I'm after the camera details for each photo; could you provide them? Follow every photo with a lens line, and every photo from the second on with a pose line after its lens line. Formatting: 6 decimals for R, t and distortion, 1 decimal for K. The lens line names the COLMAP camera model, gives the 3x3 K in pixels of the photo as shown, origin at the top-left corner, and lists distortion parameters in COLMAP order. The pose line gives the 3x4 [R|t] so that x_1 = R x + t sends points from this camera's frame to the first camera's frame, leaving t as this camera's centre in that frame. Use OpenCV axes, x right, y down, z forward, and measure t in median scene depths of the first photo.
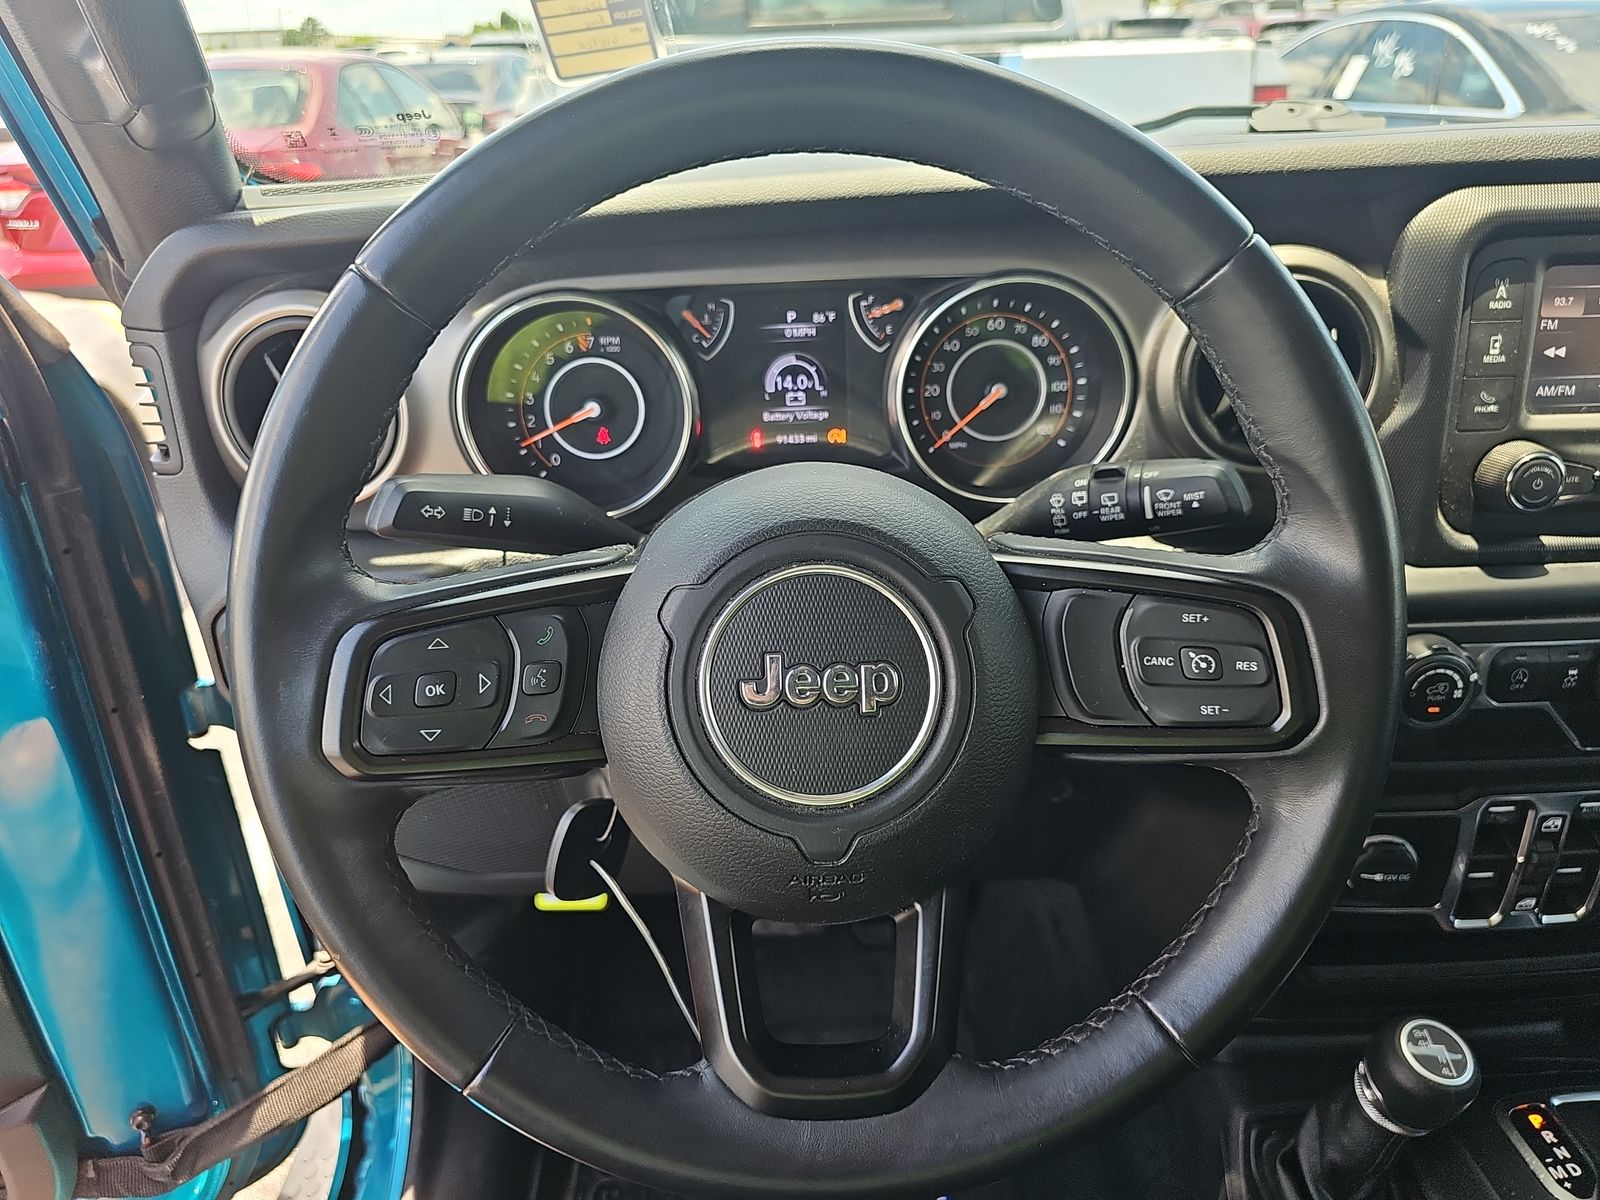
lens RADIAL K [[1082.1, 0, 800.0], [0, 1082.1, 600.0], [0, 0, 1]] dist [-0.053084, 0.001687]
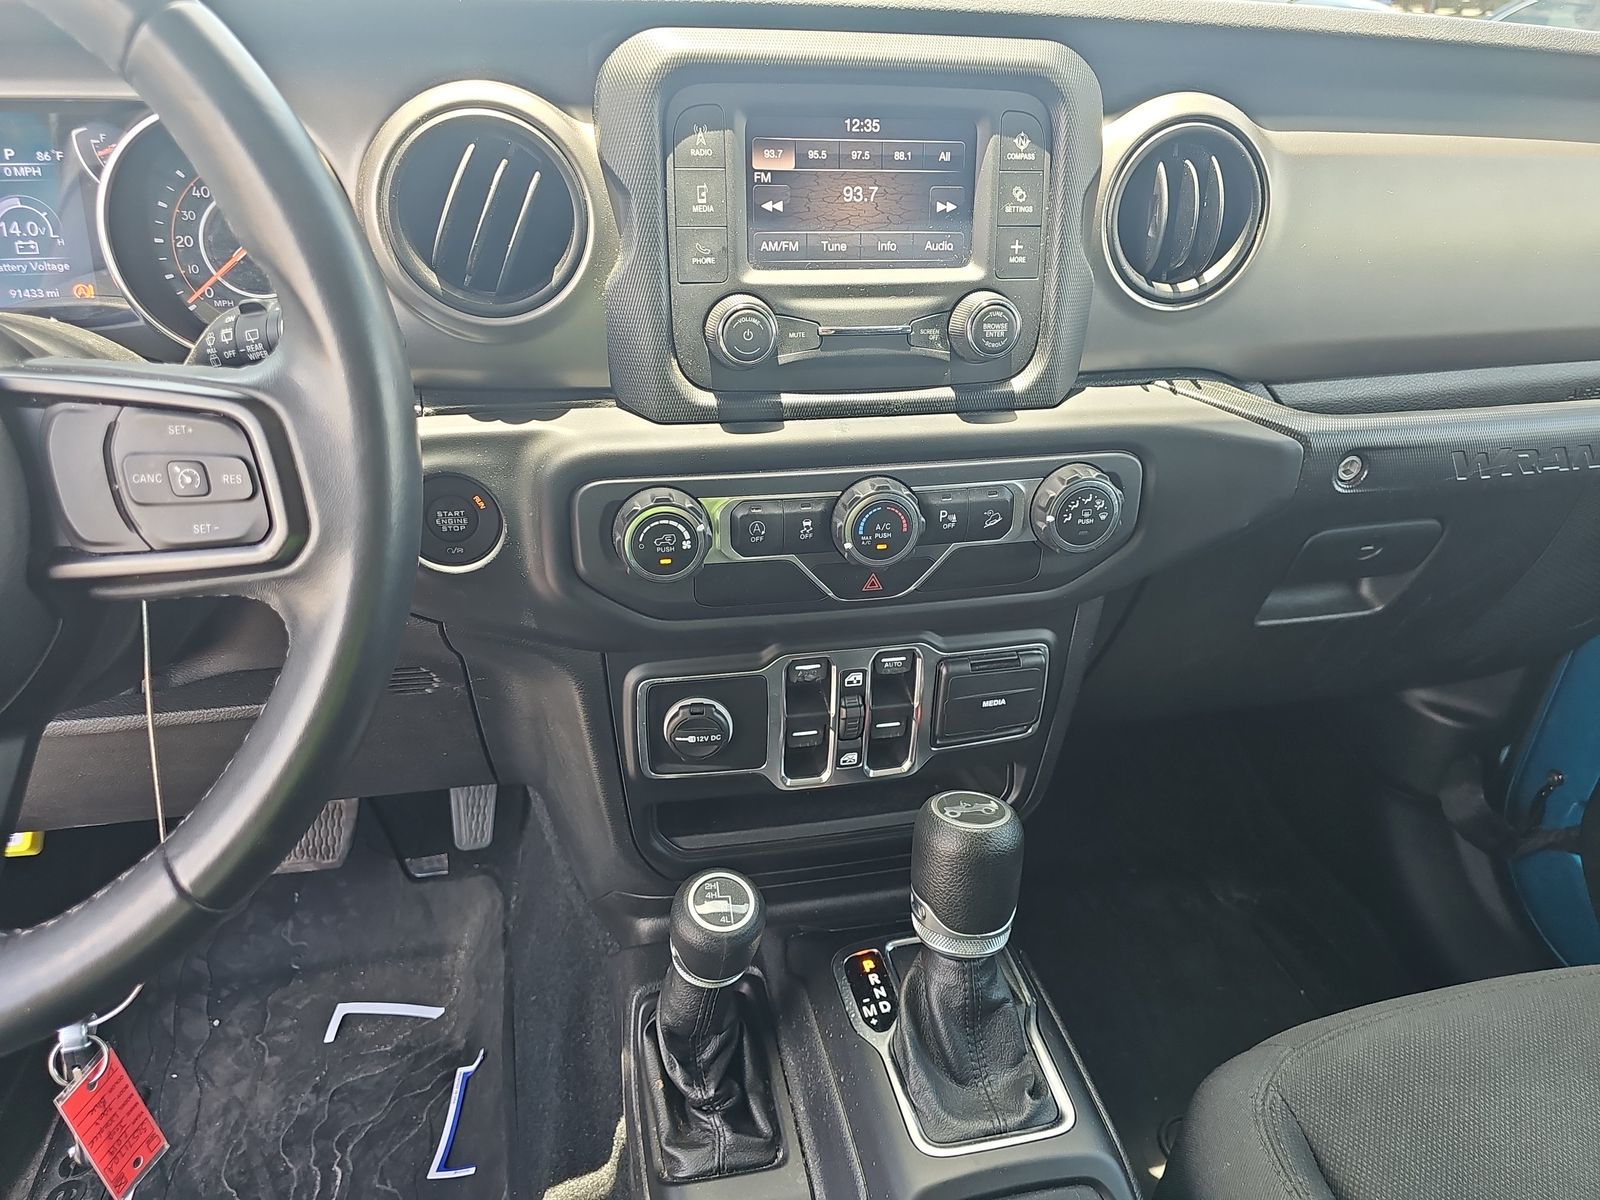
lens RADIAL K [[1073.4, 0, 800.0], [0, 1073.4, 600.0], [0, 0, 1]] dist [0.030784, -0.067278]
pose [[0.970922, -0.032449, 0.237188, 0.419152], [0.022002, 0.998673, 0.046558, 0.083699], [-0.238384, -0.039986, 0.970347, -0.029070]]
